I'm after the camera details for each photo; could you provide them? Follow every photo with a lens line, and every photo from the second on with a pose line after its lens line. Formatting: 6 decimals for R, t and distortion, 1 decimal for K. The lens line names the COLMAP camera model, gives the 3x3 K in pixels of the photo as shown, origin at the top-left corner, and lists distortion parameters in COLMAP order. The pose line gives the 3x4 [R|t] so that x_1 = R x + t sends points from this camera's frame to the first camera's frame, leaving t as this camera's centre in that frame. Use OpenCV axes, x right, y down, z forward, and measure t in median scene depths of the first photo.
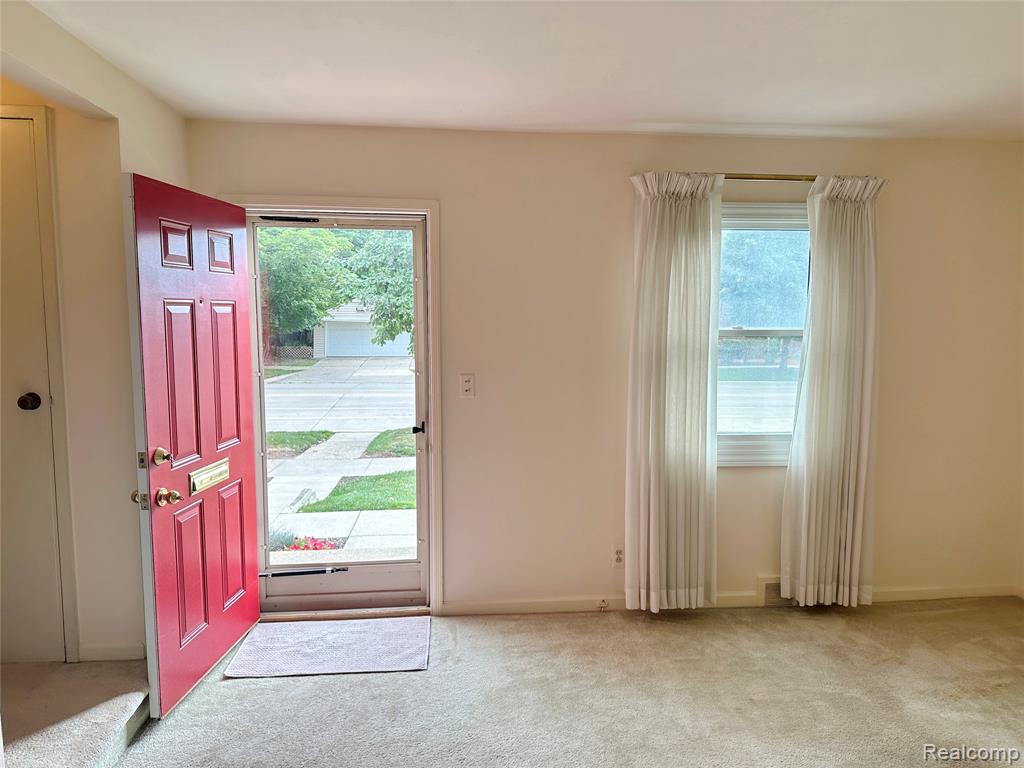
lens RADIAL K [[722.1, 0, 516.2], [0, 722.1, 387.0], [0, 0, 1]] dist [0.035892, -0.029914]
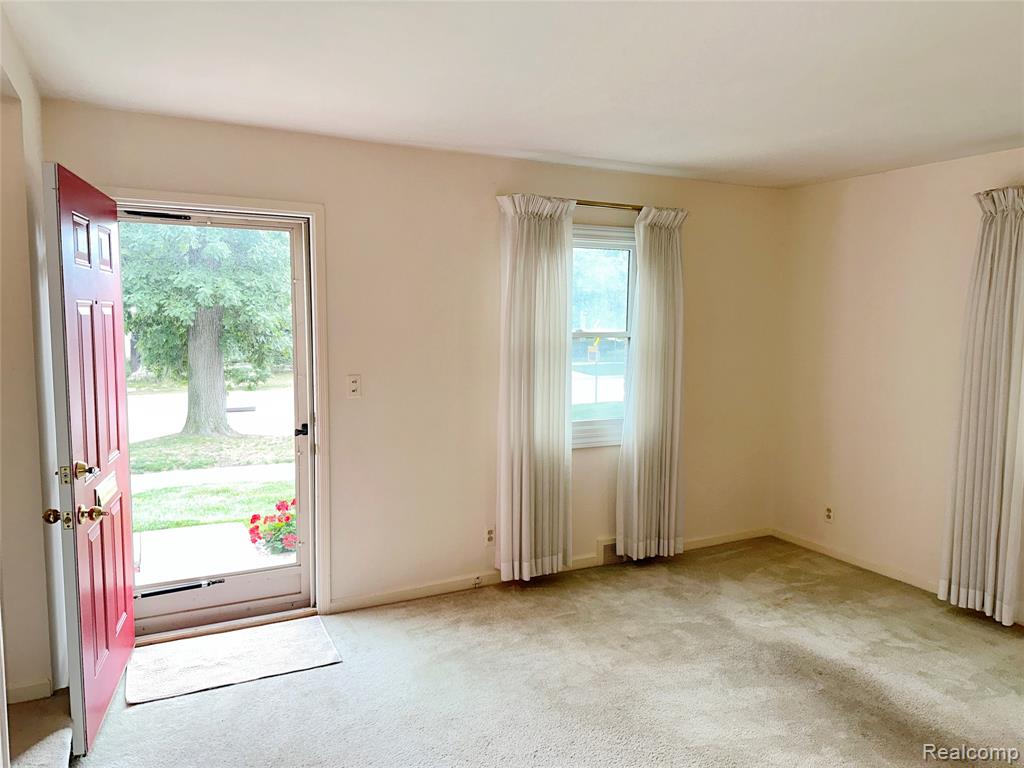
lens RADIAL K [[714.8, 0, 512.0], [0, 714.8, 384.0], [0, 0, 1]] dist [0.141633, -0.221536]
pose [[0.930141, -0.028597, 0.366087, -0.240680], [0.031027, 0.999518, -0.000754, 0.002955], [-0.365889, 0.012059, 0.930581, -0.048661]]
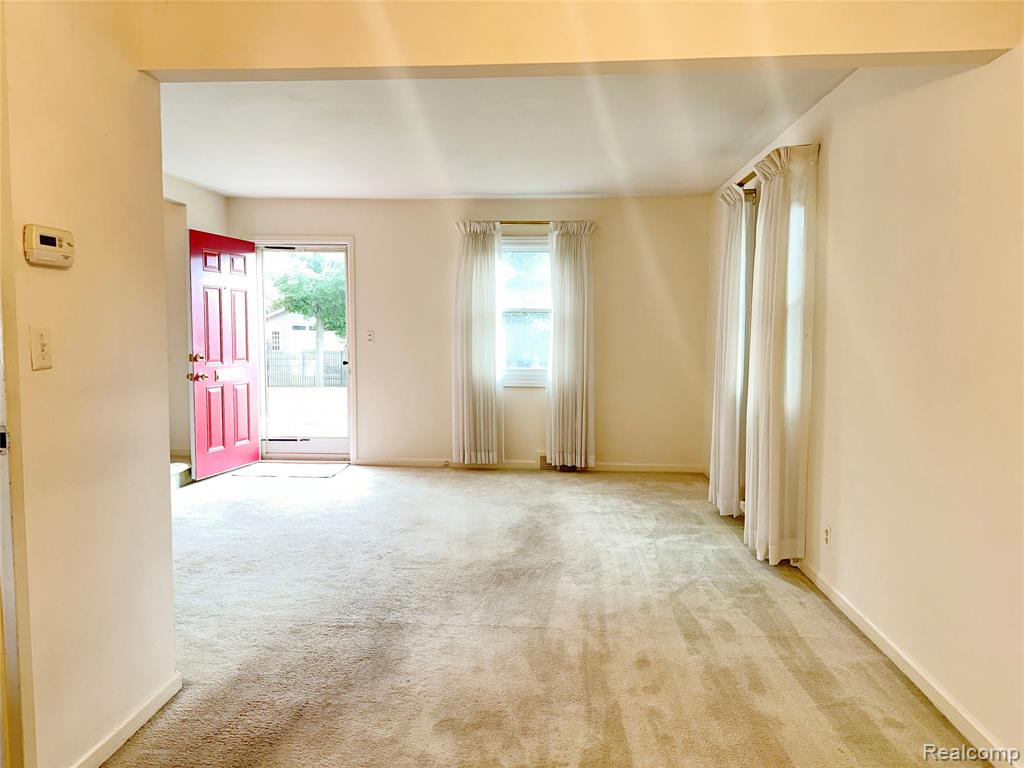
lens RADIAL K [[714.8, 0, 512.0], [0, 714.8, 384.0], [0, 0, 1]] dist [0.141633, -0.221536]
pose [[0.986365, 0.015002, -0.163888, 0.602982], [-0.020846, 0.999205, -0.033993, 0.174522], [0.163248, 0.036946, 0.985893, -0.756015]]
